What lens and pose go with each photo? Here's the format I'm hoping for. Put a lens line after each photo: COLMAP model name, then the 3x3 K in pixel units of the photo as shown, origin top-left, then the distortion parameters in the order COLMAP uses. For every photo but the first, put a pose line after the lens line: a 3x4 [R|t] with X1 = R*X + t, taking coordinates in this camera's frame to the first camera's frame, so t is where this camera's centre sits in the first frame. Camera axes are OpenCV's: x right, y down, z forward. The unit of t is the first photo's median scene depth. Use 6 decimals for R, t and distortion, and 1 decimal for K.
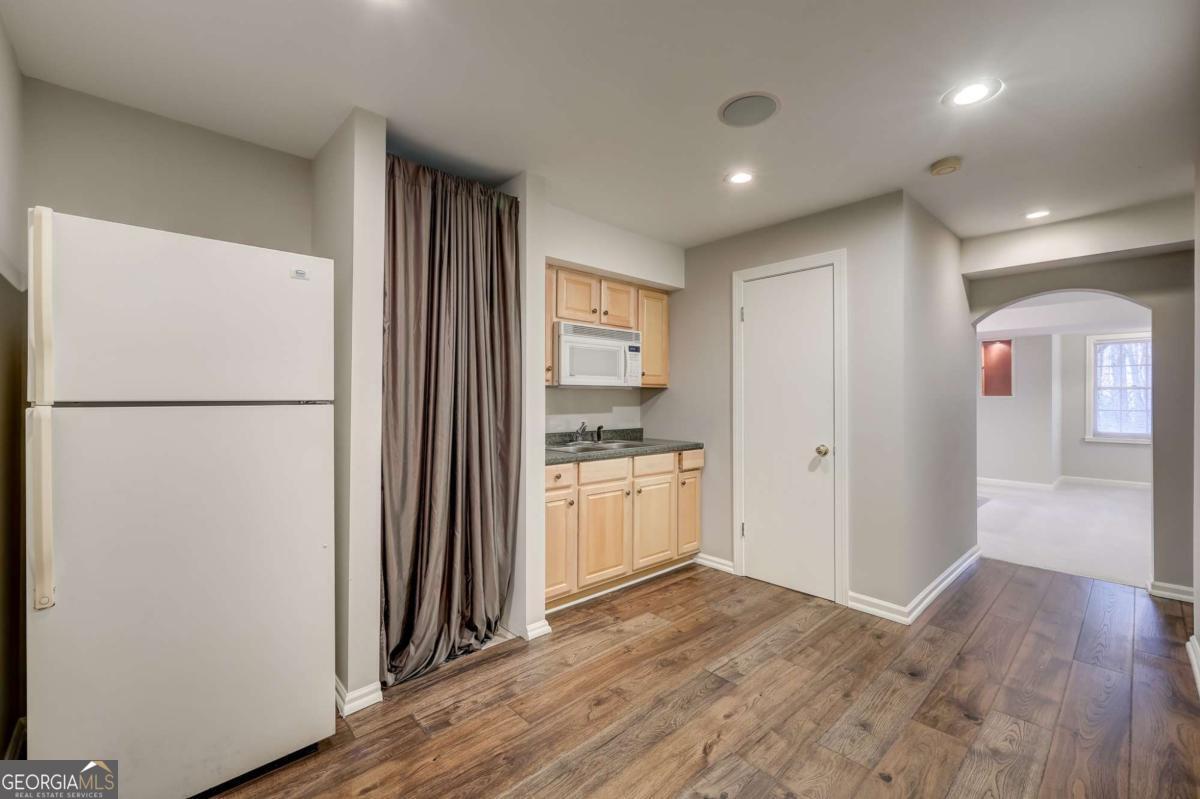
lens RADIAL K [[498.8, 0, 593.7], [0, 498.8, 395.9], [0, 0, 1]] dist [0.000819, 0.000053]
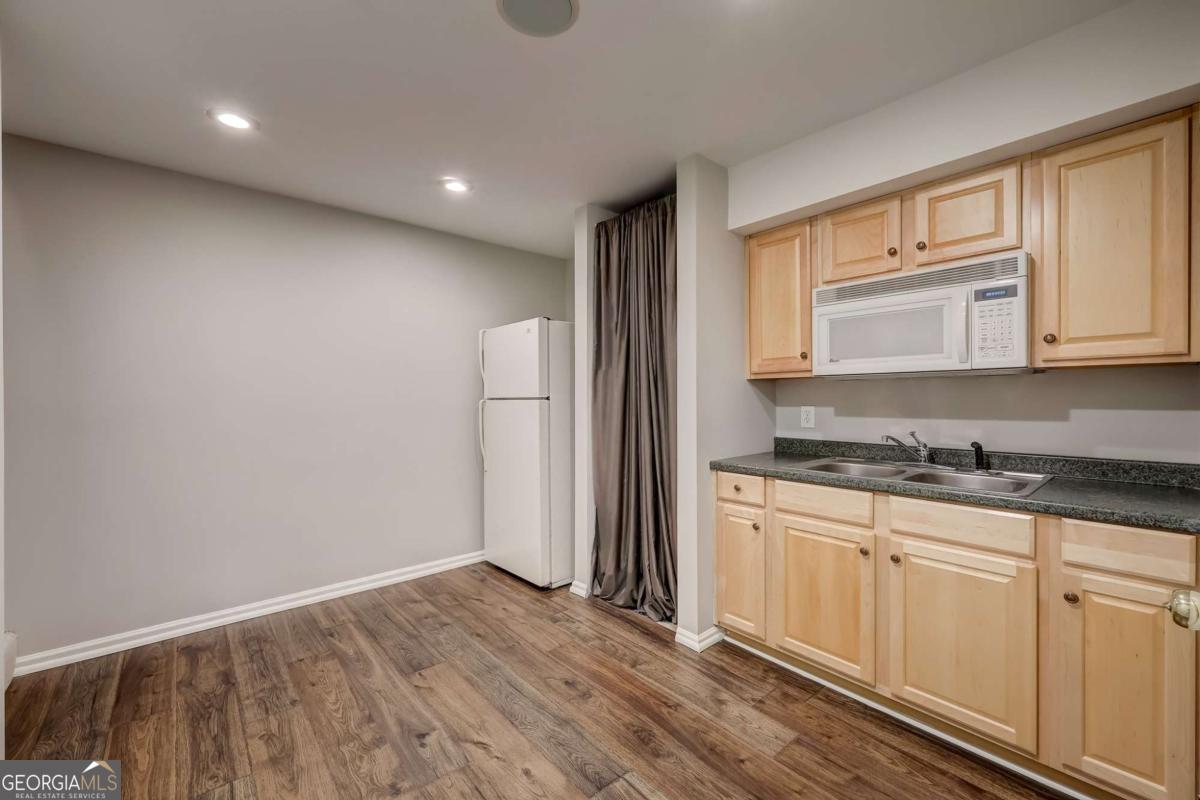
lens RADIAL K [[483.1, 0, 600.0], [0, 483.1, 400.0], [0, 0, 1]] dist [0.000006, 0.000024]
pose [[-0.023975, 0.007259, -0.999686, 0.811527], [0.012146, 0.999902, 0.006969, 0.006286], [0.999639, -0.011975, -0.024061, 0.866380]]
